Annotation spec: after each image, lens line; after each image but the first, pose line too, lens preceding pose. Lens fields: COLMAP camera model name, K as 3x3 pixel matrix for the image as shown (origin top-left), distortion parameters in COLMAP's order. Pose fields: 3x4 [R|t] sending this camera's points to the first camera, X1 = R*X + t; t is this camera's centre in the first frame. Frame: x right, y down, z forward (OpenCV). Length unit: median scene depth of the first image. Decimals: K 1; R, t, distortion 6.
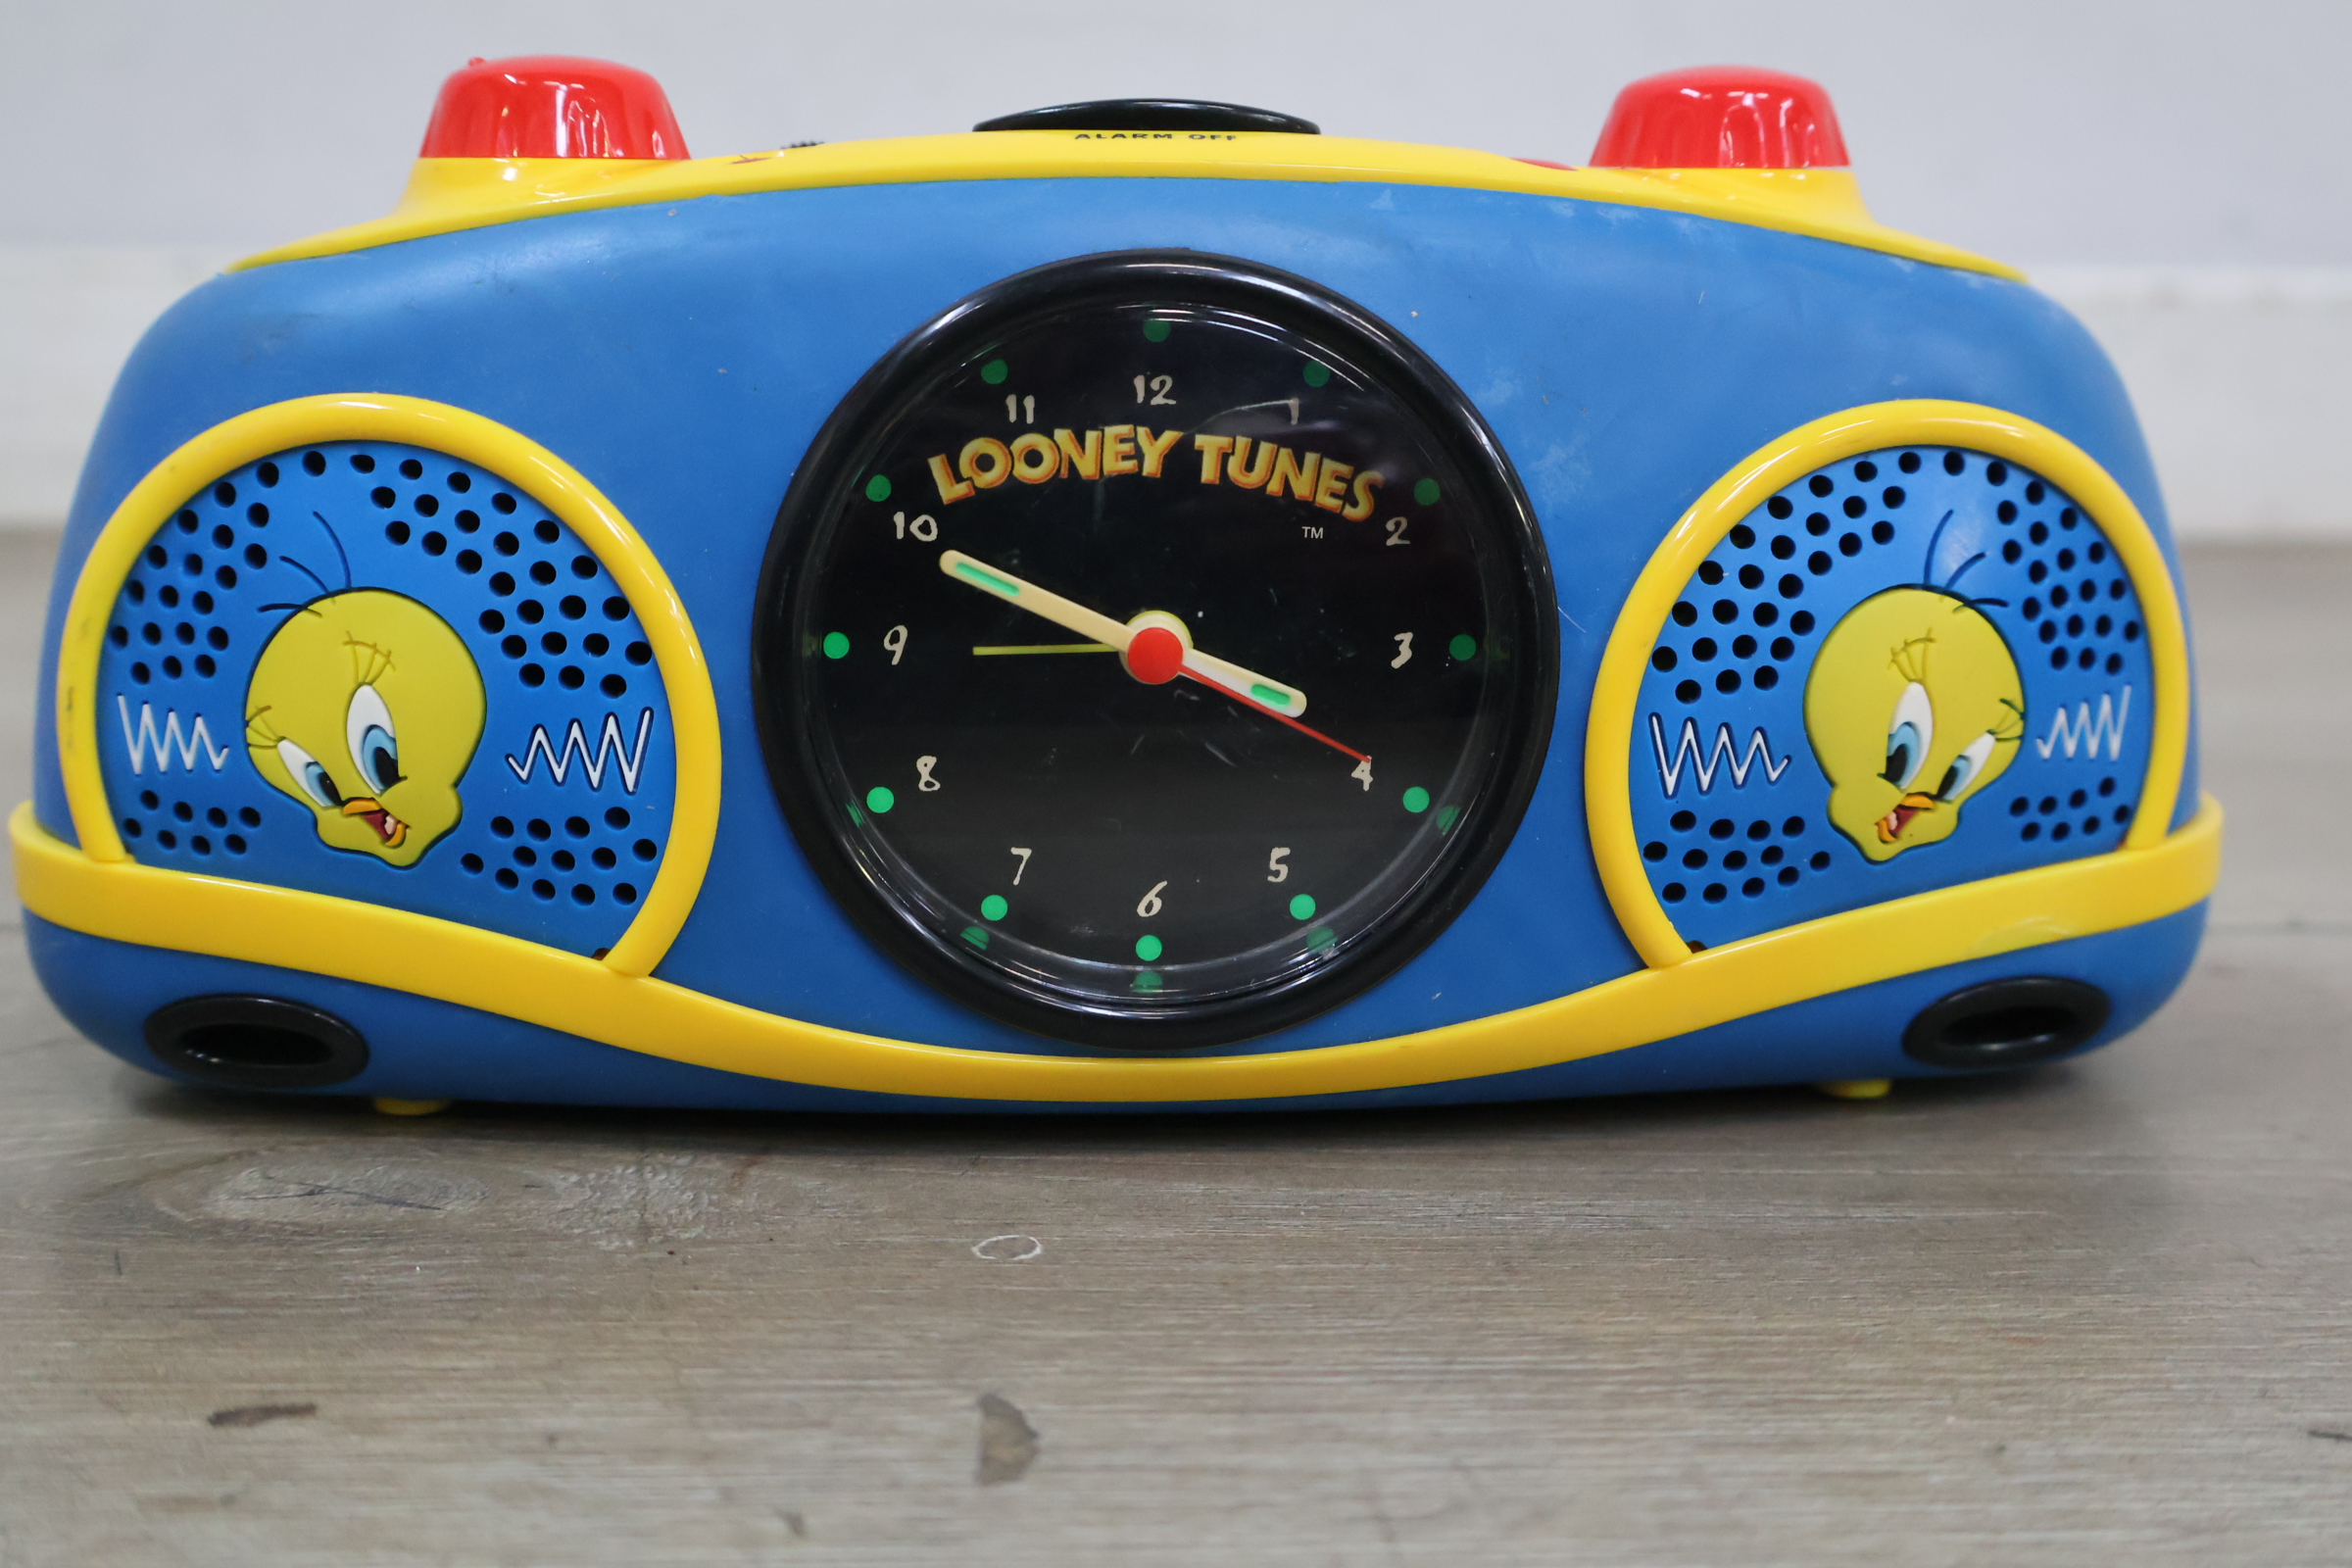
lens RADIAL K [[2691.5, 0, 1175.9], [0, 2691.5, 780.0], [0, 0, 1]] dist [0.016050, -0.031466]
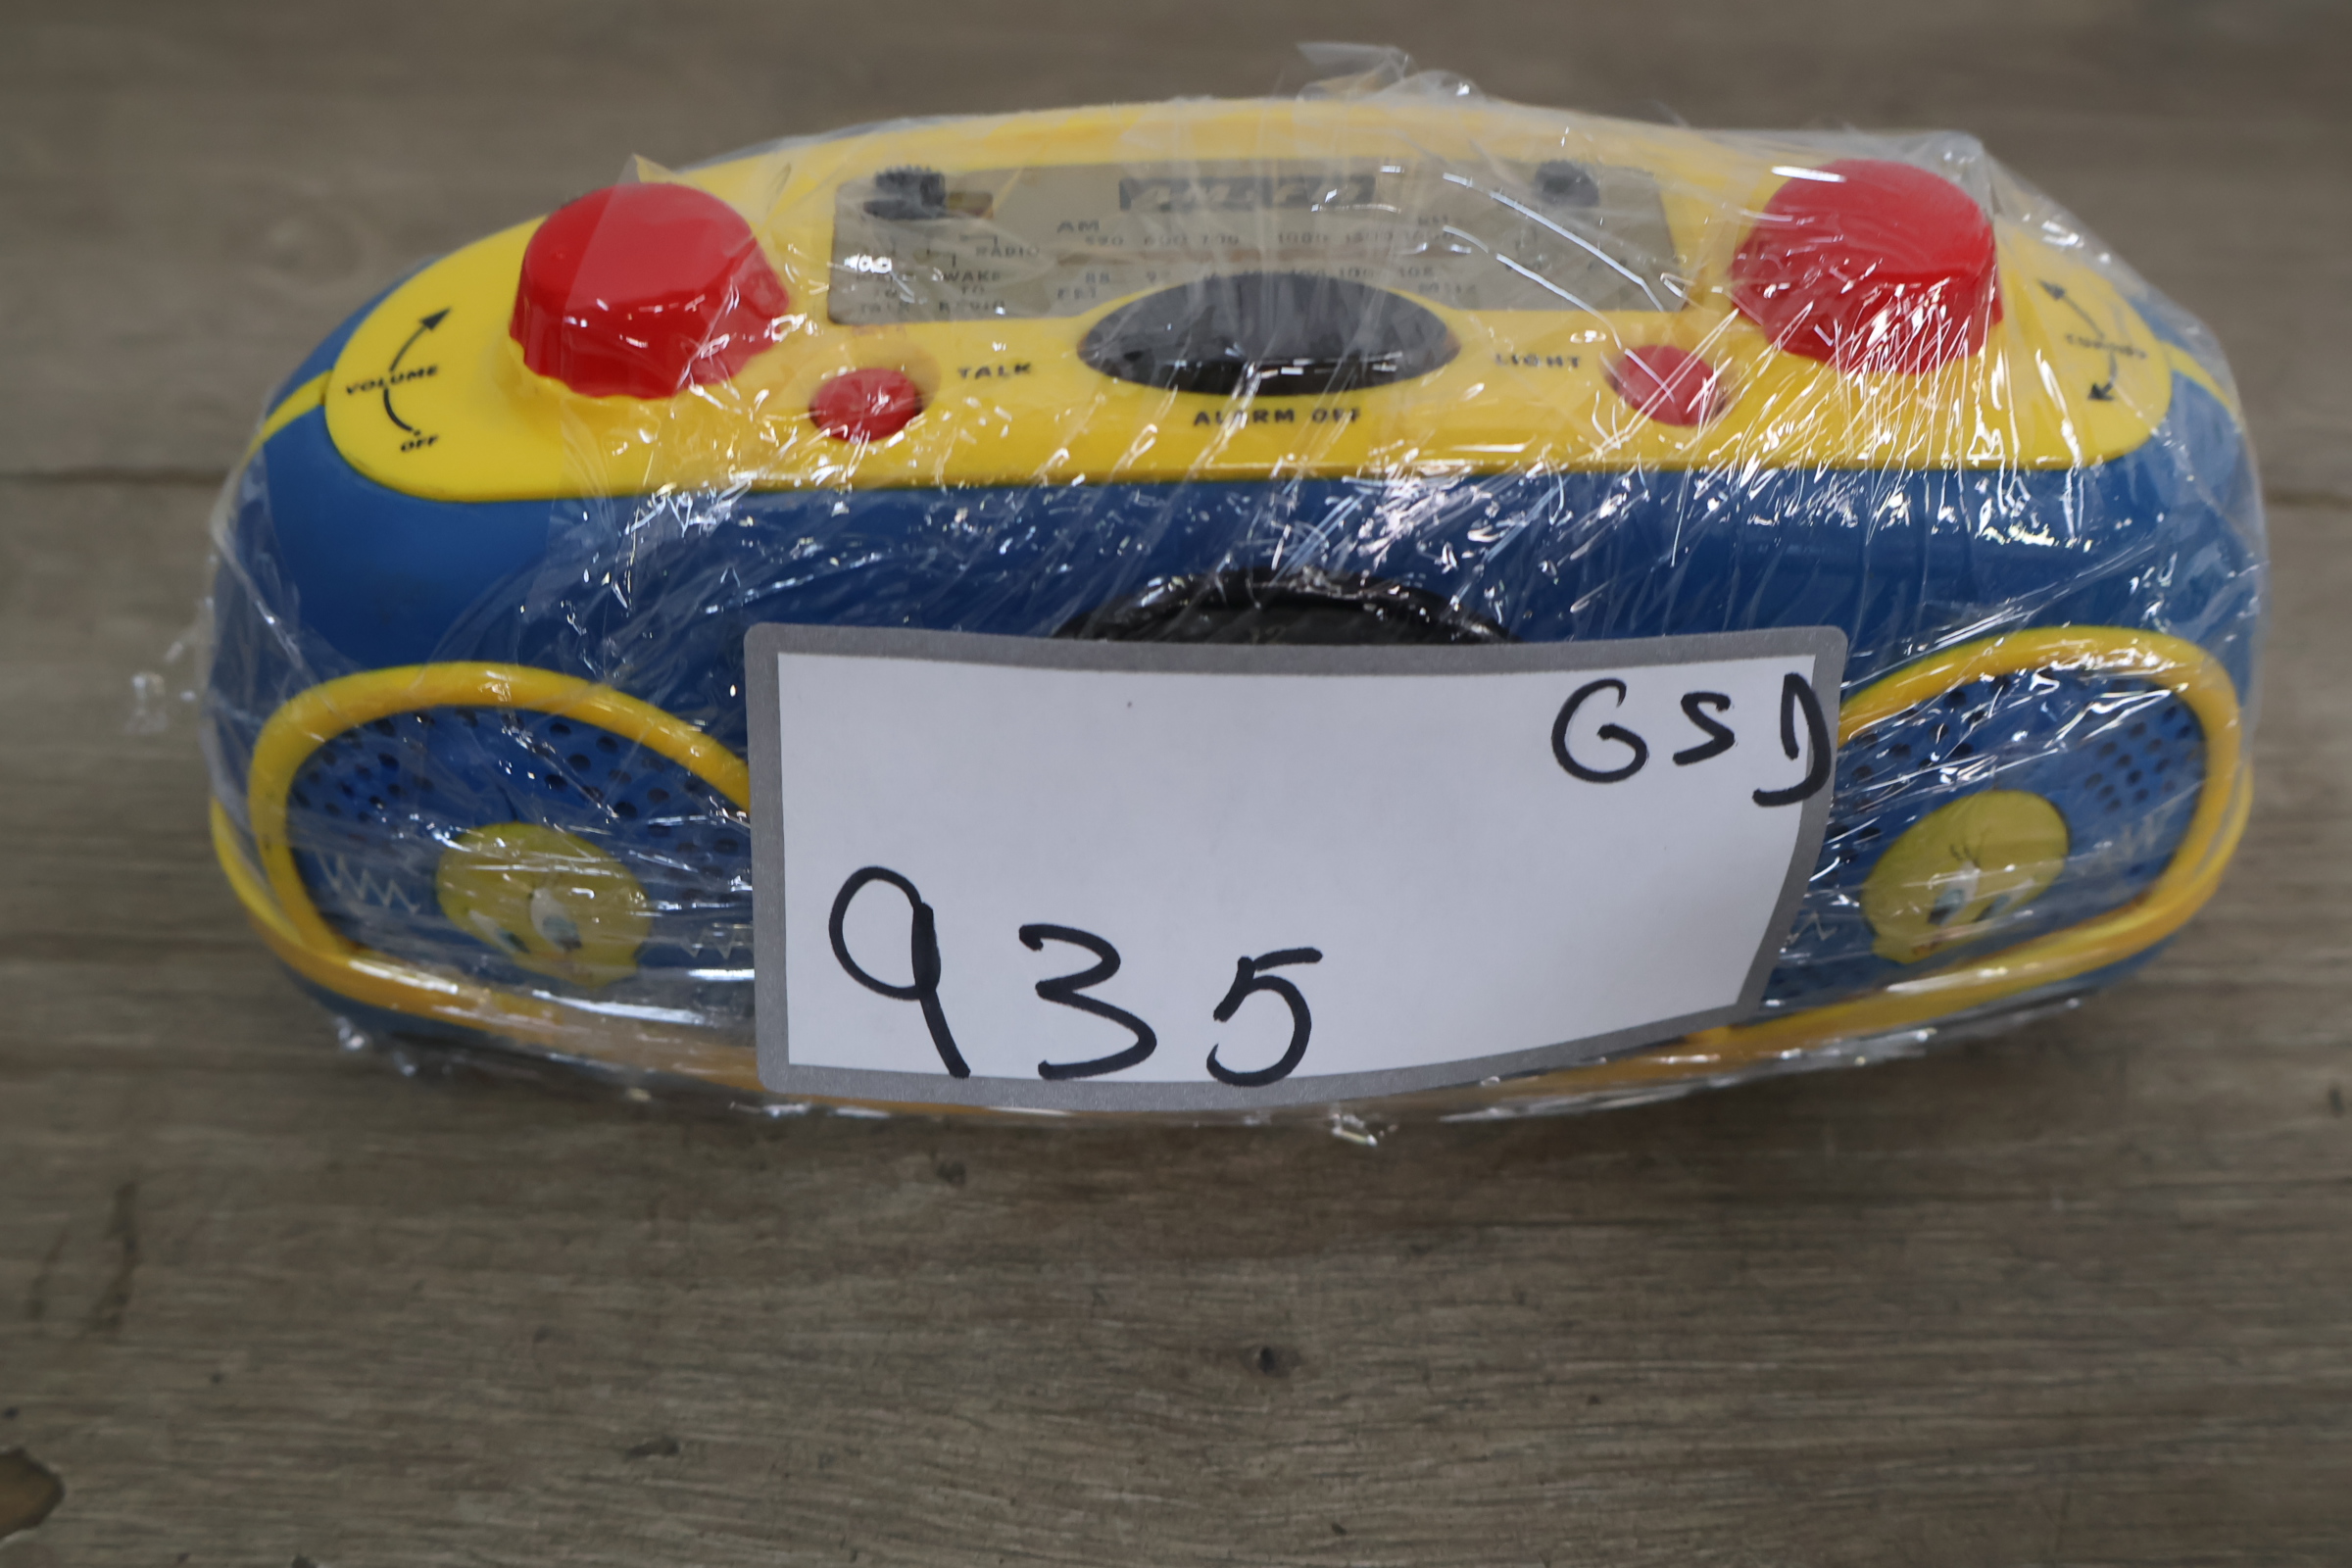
lens RADIAL K [[2681.2, 0, 1168.8], [0, 2681.2, 790.2], [0, 0, 1]] dist [0.002448, 0.025644]
pose [[0.999783, 0.014632, -0.014799, -0.030005], [-0.003768, 0.826630, 0.562733, -0.666329], [0.020468, -0.562555, 0.826506, 0.125225]]
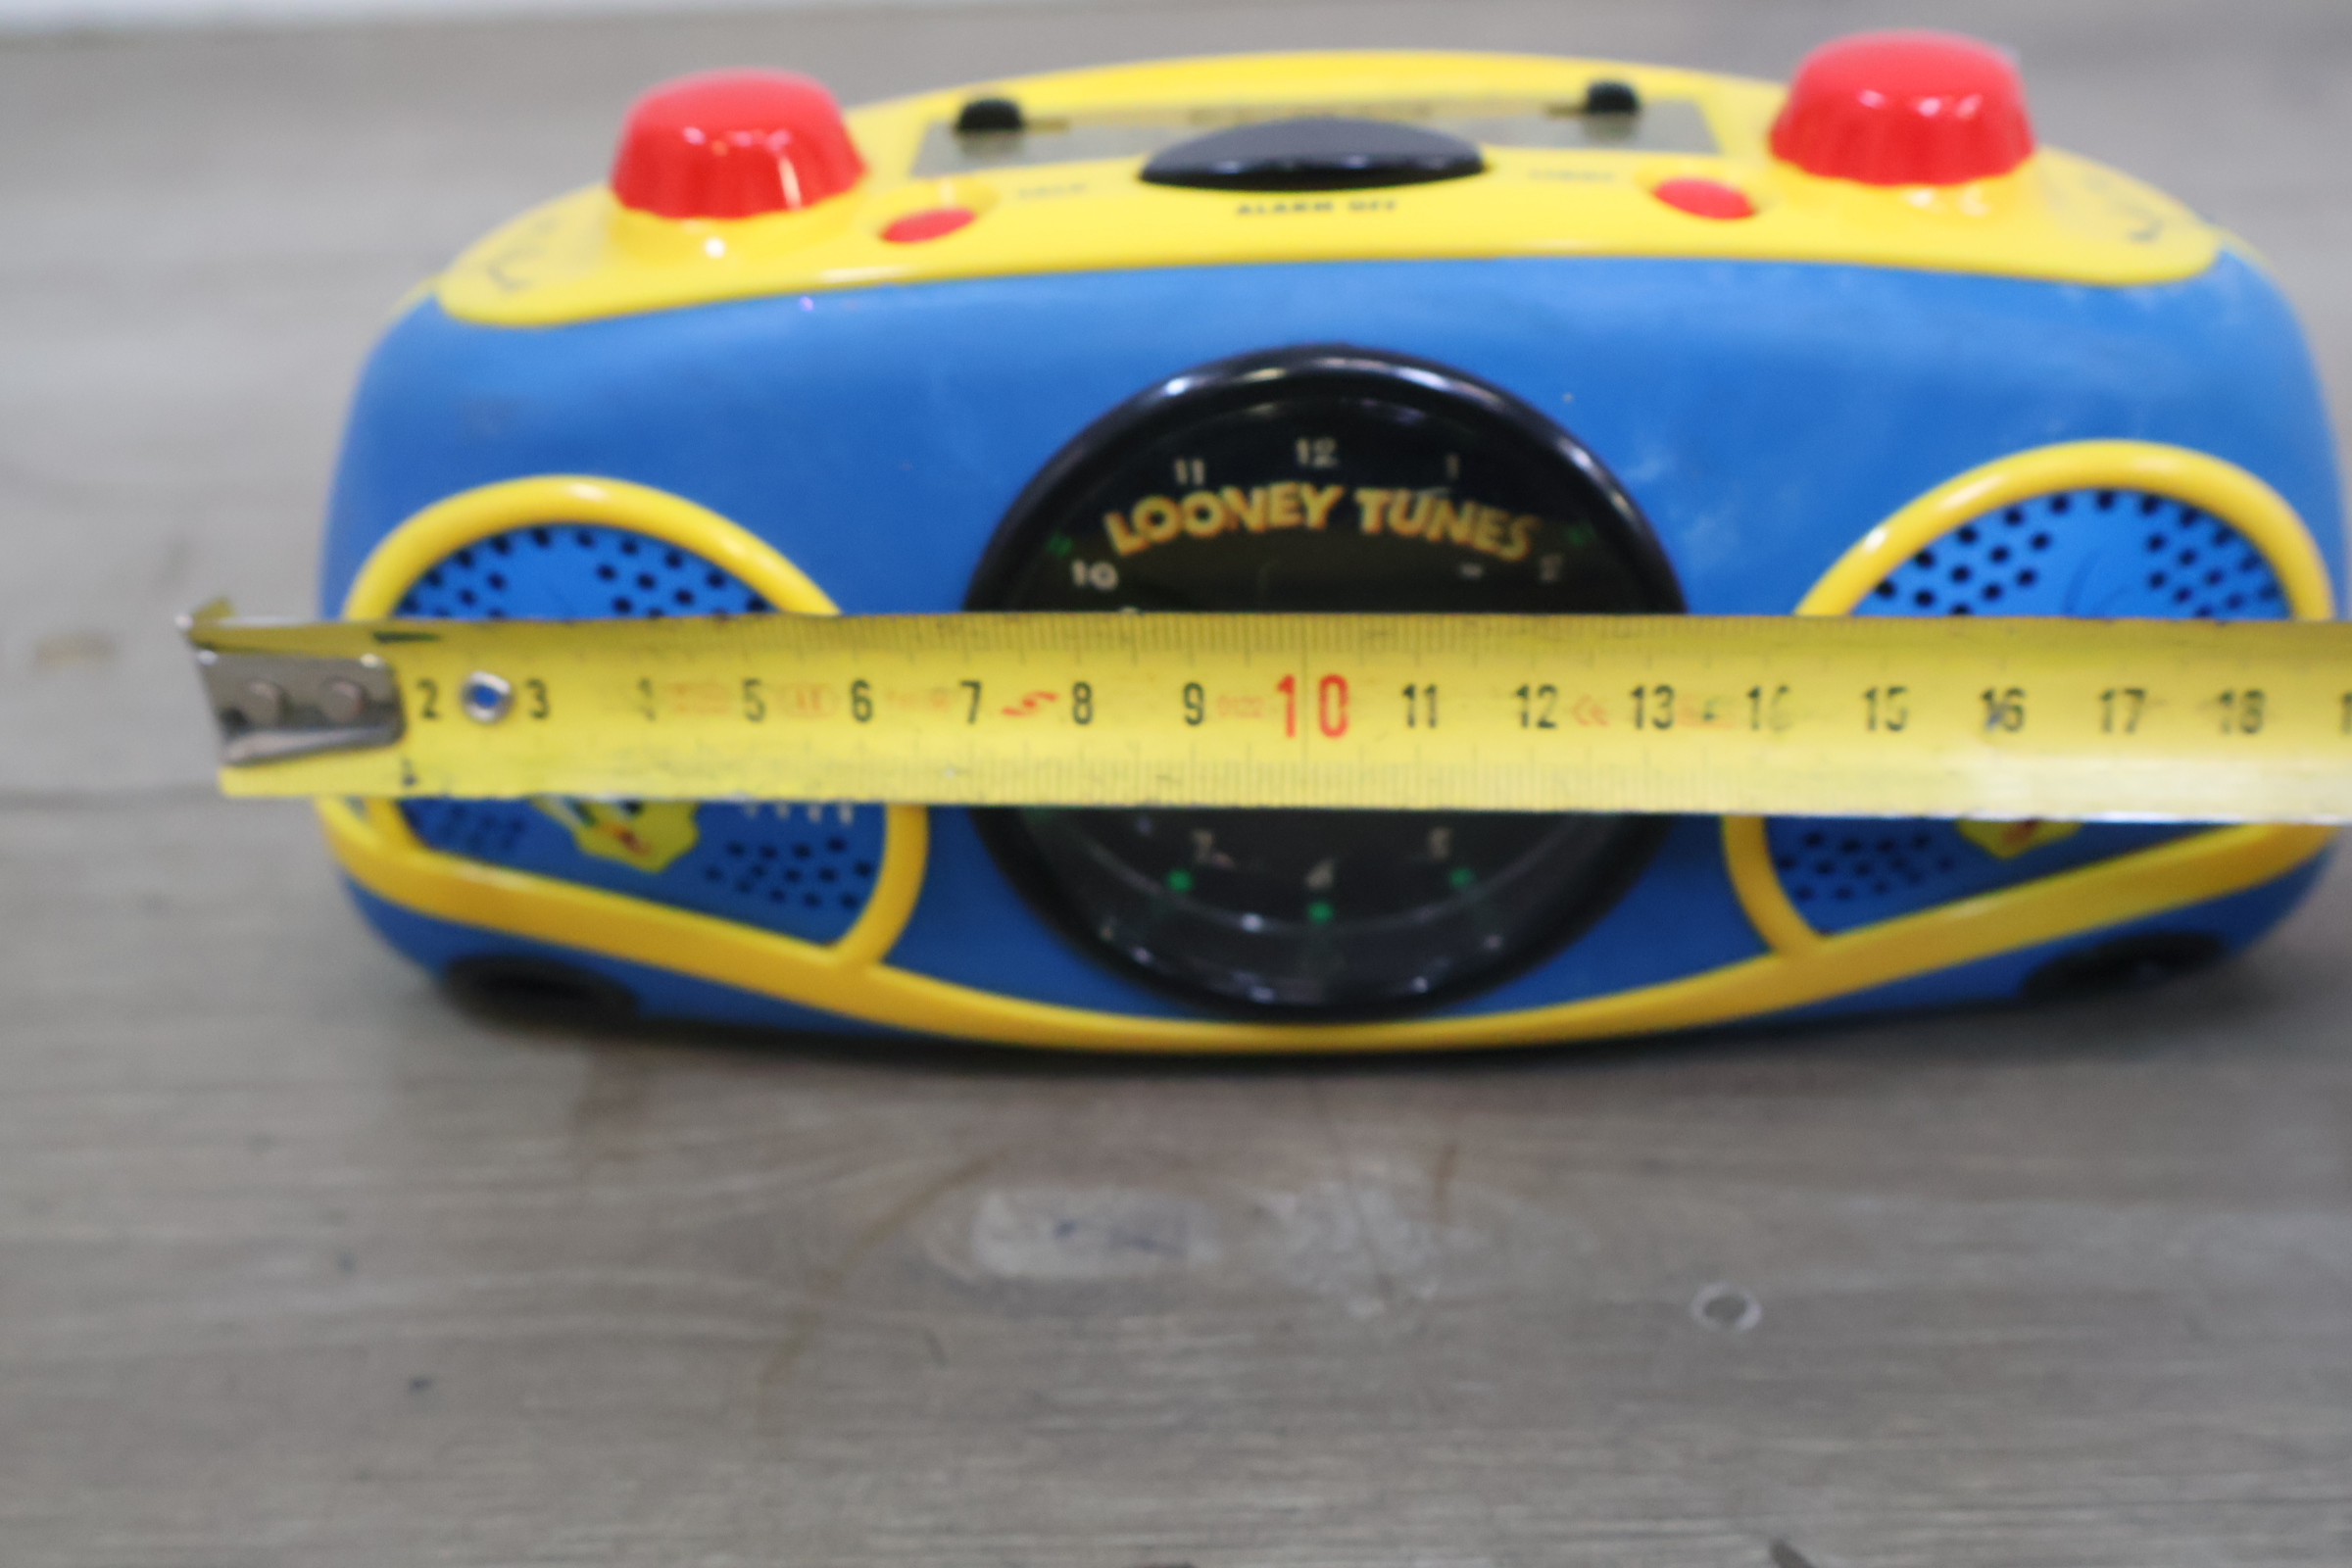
lens RADIAL K [[2681.2, 0, 1168.8], [0, 2681.2, 790.2], [0, 0, 1]] dist [0.002448, 0.025644]
pose [[0.994838, 0.006806, -0.101243, 0.040826], [0.025414, 0.949235, 0.313540, -0.346208], [0.098237, -0.314495, 0.944162, -0.025922]]
